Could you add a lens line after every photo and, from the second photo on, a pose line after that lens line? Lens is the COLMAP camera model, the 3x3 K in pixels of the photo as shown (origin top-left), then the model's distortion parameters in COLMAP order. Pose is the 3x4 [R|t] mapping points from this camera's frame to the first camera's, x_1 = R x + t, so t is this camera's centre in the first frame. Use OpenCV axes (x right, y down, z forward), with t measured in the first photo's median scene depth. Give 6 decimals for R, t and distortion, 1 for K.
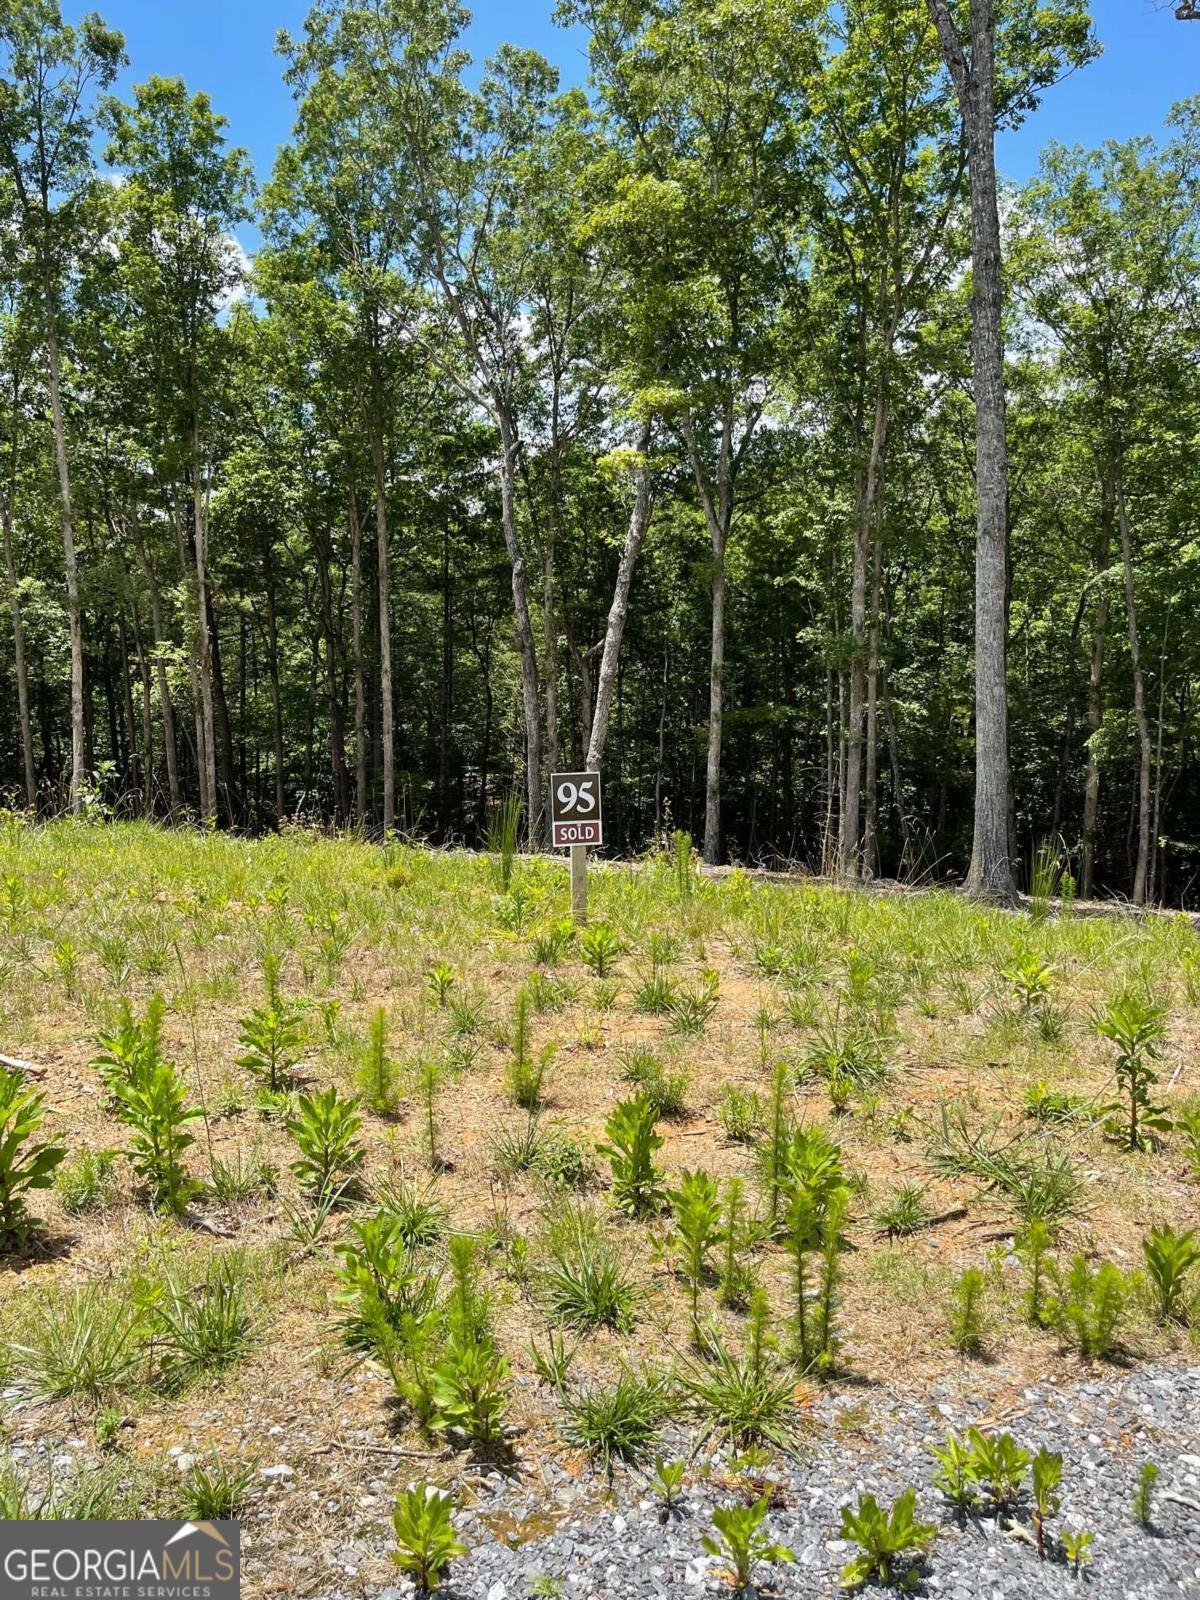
lens RADIAL K [[1203.1, 0, 600.3], [0, 1203.1, 827.8], [0, 0, 1]] dist [0.062450, -0.095406]
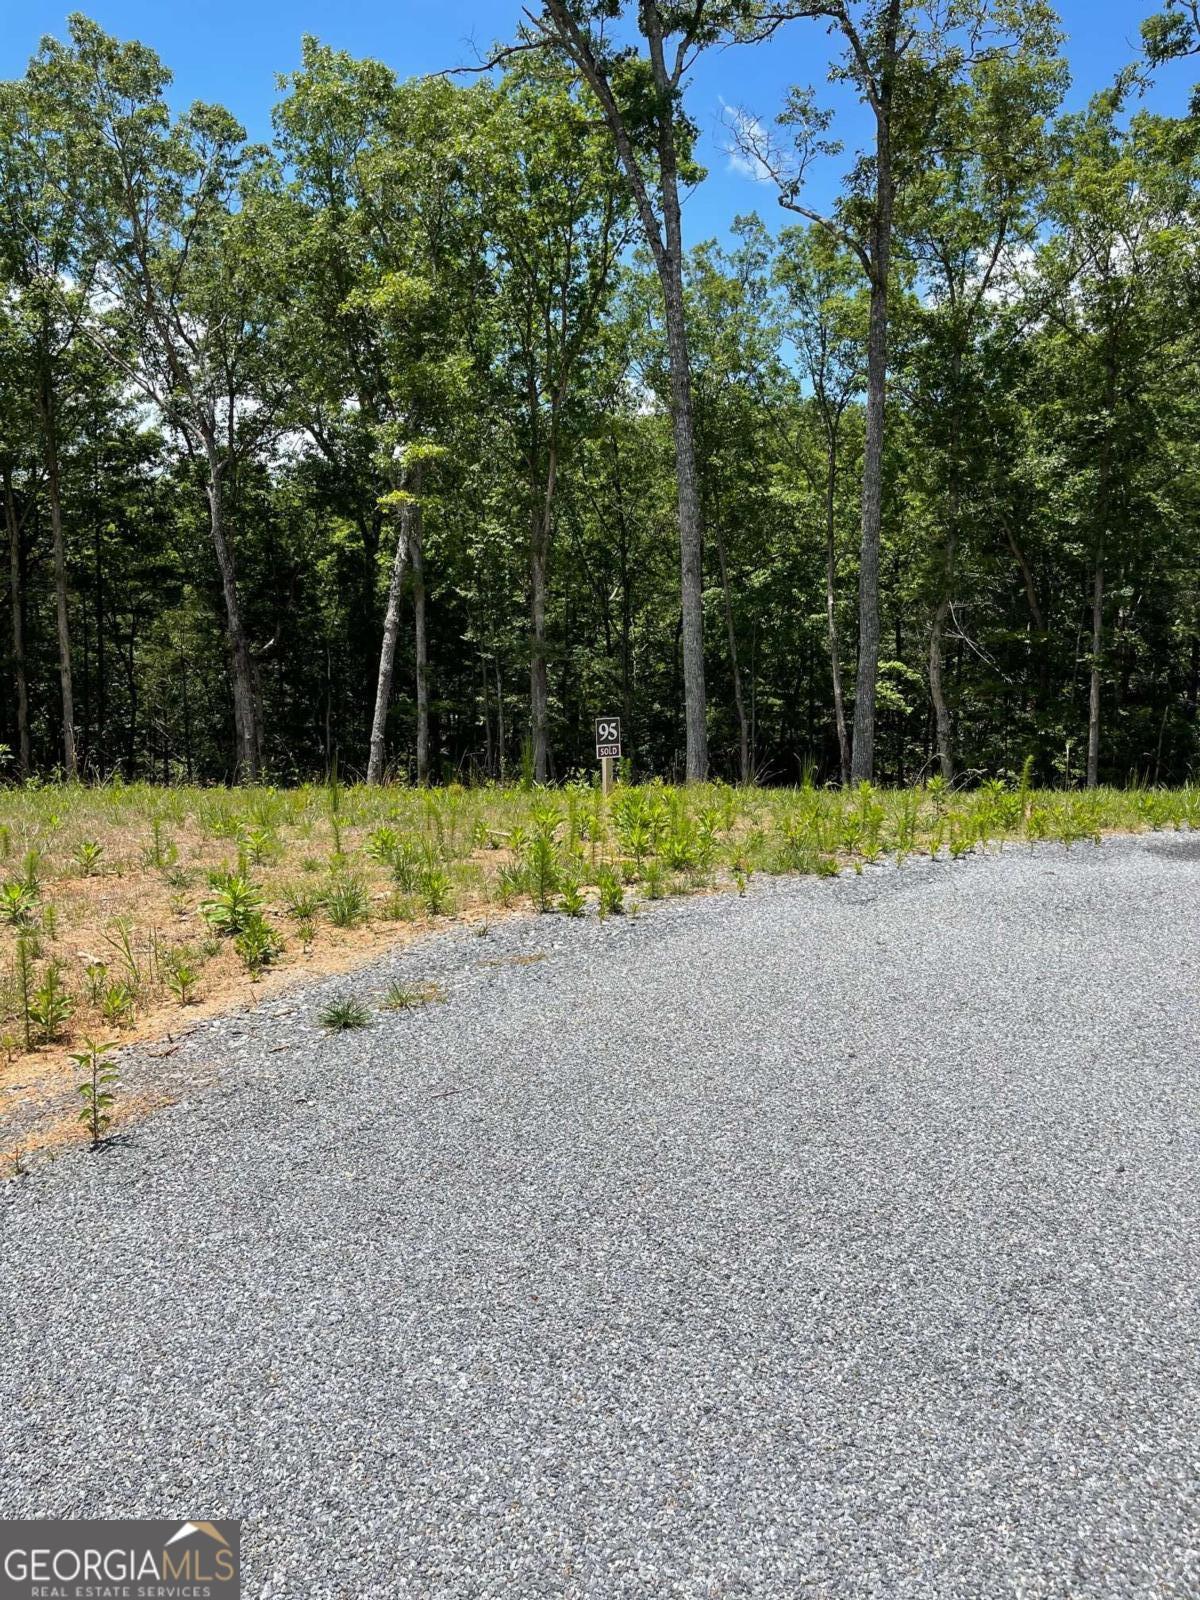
lens RADIAL K [[1203.1, 0, 600.3], [0, 1203.1, 827.8], [0, 0, 1]] dist [0.062450, -0.095406]
pose [[0.937570, -0.047905, 0.344483, -0.223735], [0.047702, 0.998820, 0.009070, 0.034819], [-0.344511, 0.007929, 0.938749, -0.241876]]
